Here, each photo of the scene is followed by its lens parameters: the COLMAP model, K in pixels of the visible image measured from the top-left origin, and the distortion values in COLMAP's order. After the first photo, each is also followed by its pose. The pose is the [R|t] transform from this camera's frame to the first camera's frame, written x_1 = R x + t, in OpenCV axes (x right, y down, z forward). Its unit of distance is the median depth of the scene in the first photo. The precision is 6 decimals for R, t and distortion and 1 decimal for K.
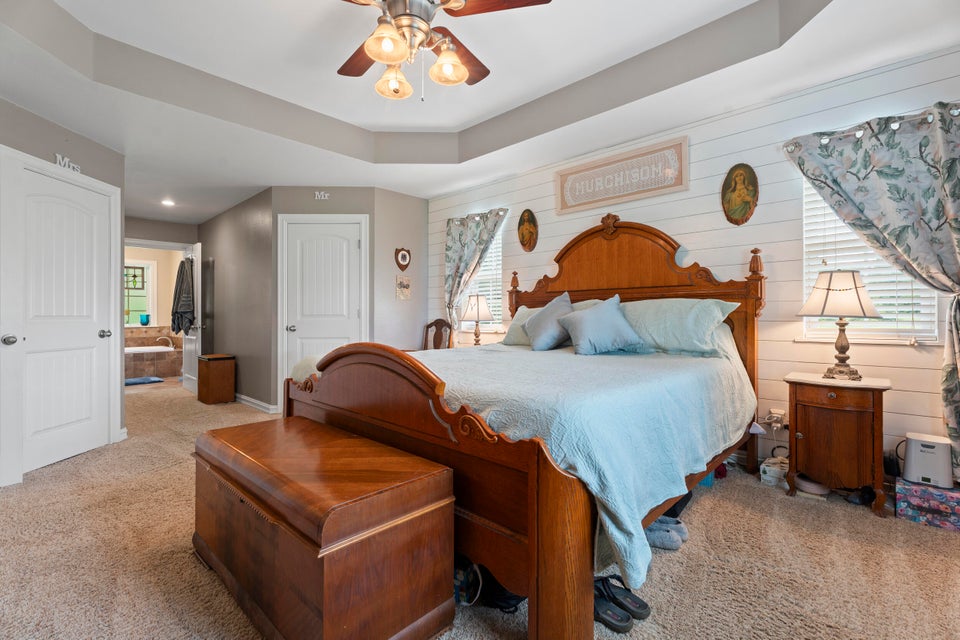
lens RADIAL K [[428.8, 0, 486.5], [0, 428.8, 314.3], [0, 0, 1]] dist [0.002033, -0.001624]
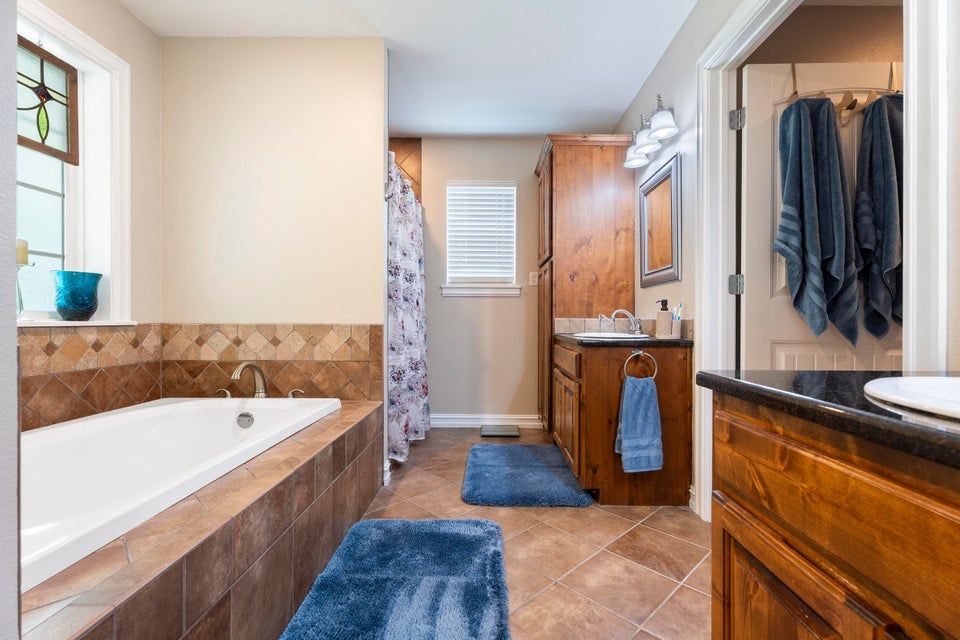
lens RADIAL K [[428.8, 0, 484.8], [0, 428.8, 316.4], [0, 0, 1]] dist [0.002033, -0.001624]
pose [[0.740725, 0.011555, 0.671709, -0.794037], [-0.015423, 0.999881, -0.000192, 0.021120], [-0.671631, -0.010218, 0.740815, 0.683018]]
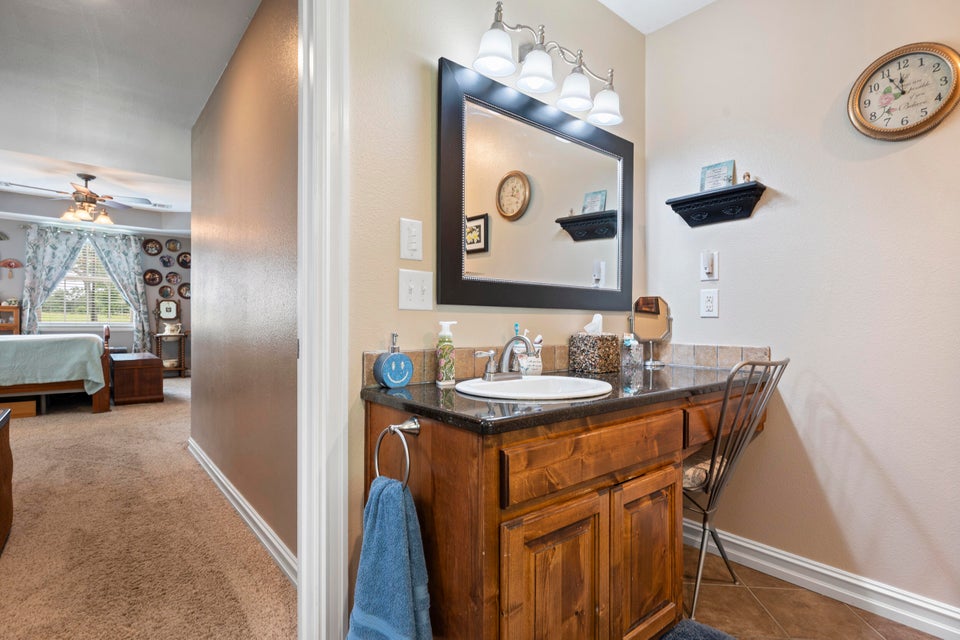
lens RADIAL K [[477.4, 0, 483.9], [0, 477.4, 324.3], [0, 0, 1]] dist [0.000279, -0.001477]
pose [[-0.992043, -0.001021, 0.125899, -0.694671], [-0.001873, 0.999976, -0.006650, 0.010838], [-0.125889, -0.006833, -0.992021, 0.844849]]
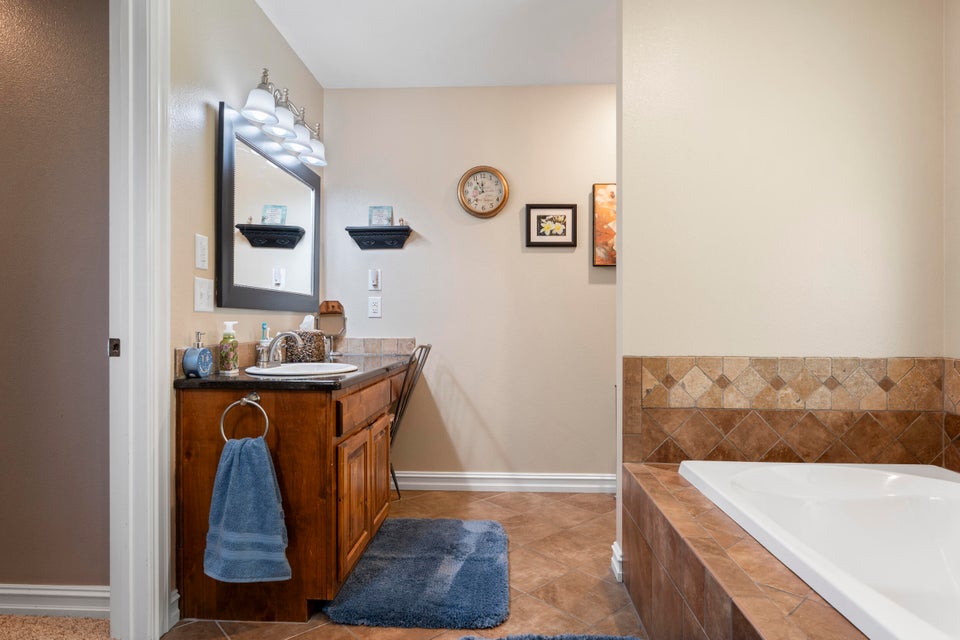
lens RADIAL K [[555.5, 0, 477.8], [0, 555.5, 322.2], [0, 0, 1]] dist [0.000675, 0.000037]
pose [[-0.775312, 0.003557, -0.631568, -0.582812], [0.007784, 0.999962, -0.003924, 0.010770], [0.631530, -0.007958, -0.775311, 0.939589]]
